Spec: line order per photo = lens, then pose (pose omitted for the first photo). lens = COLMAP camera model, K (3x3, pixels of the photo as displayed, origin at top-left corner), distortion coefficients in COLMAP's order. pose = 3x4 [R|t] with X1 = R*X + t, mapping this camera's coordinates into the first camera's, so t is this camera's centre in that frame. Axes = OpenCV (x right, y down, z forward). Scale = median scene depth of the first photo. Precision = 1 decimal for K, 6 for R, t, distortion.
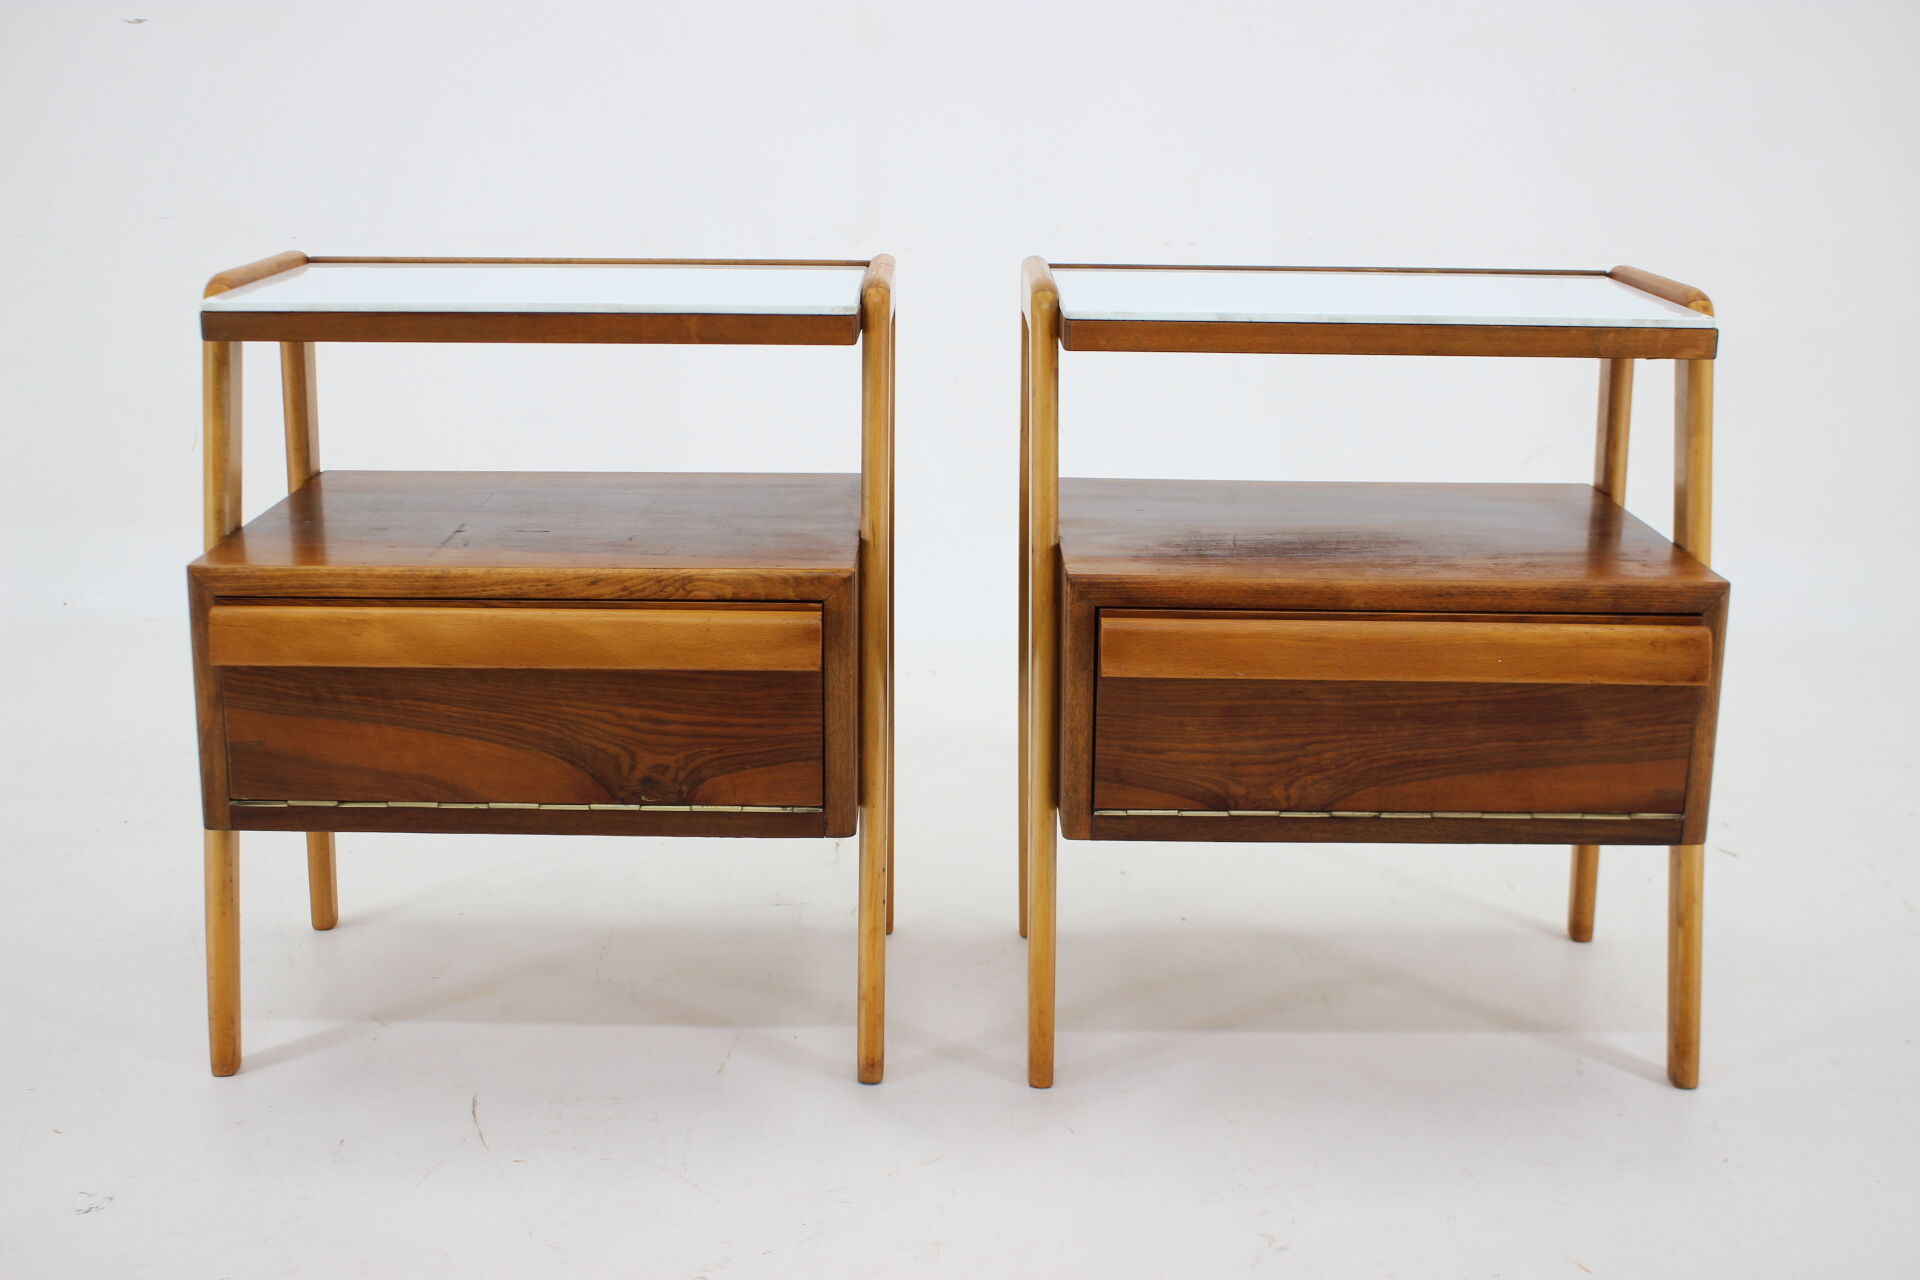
lens RADIAL K [[2350.8, 0, 971.2], [0, 2350.8, 654.8], [0, 0, 1]] dist [-0.106296, 0.000000]
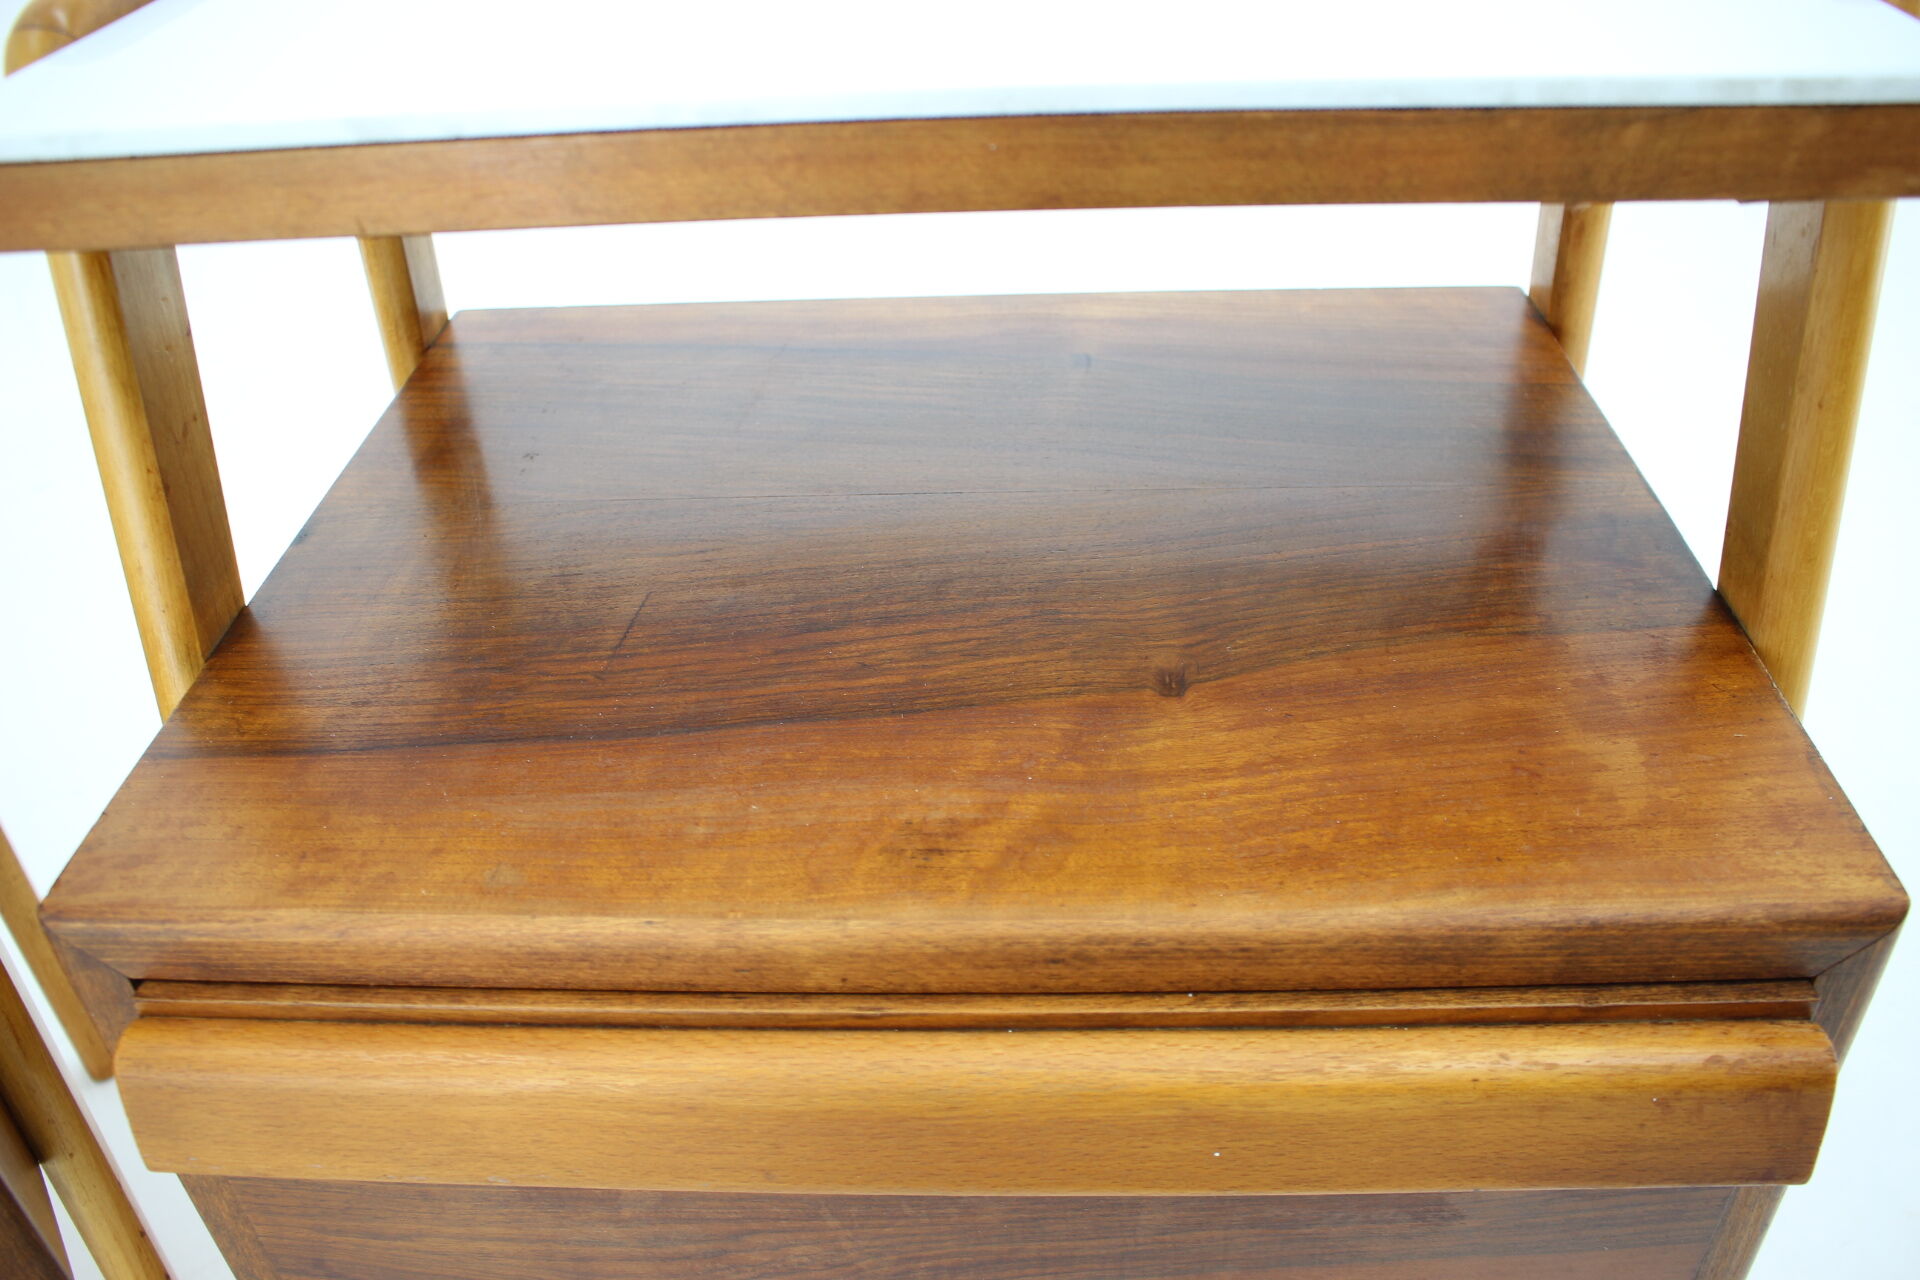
lens RADIAL K [[1611.9, 0, 965.2], [0, 1611.9, 657.1], [0, 0, 1]] dist [-0.150051, 0.105574]
pose [[0.997931, -0.017583, -0.061839, 0.198869], [0.038387, 0.934552, 0.353749, -0.148683], [0.051572, -0.355391, 0.933294, 0.781018]]
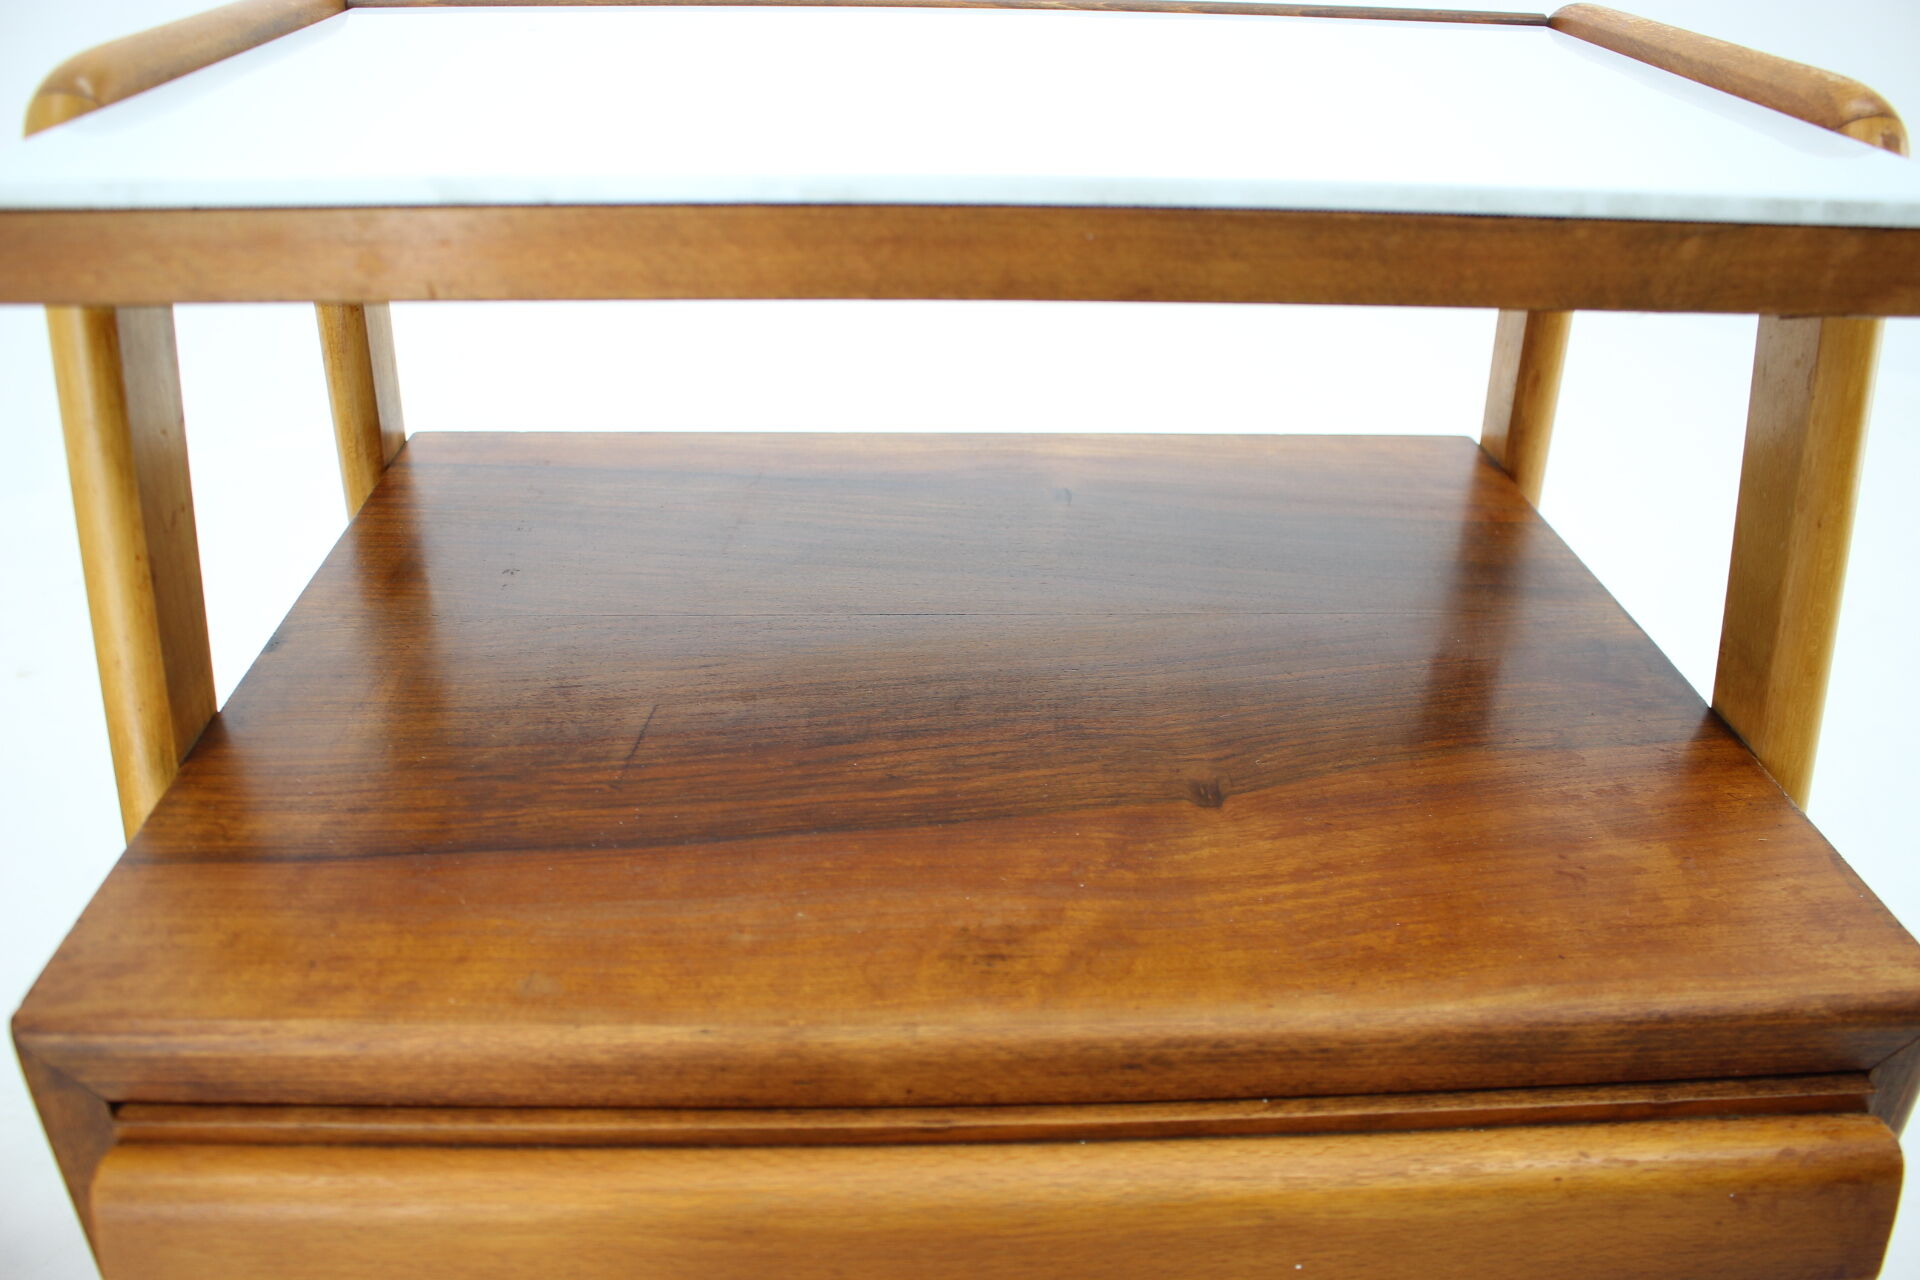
lens RADIAL K [[1611.9, 0, 970.0], [0, 1611.9, 650.6], [0, 0, 1]] dist [-0.150051, 0.105574]
pose [[0.999020, -0.009965, 0.043117, 0.165111], [-0.000662, 0.970843, 0.239717, -0.134732], [-0.044249, -0.239511, 0.969885, 0.781494]]
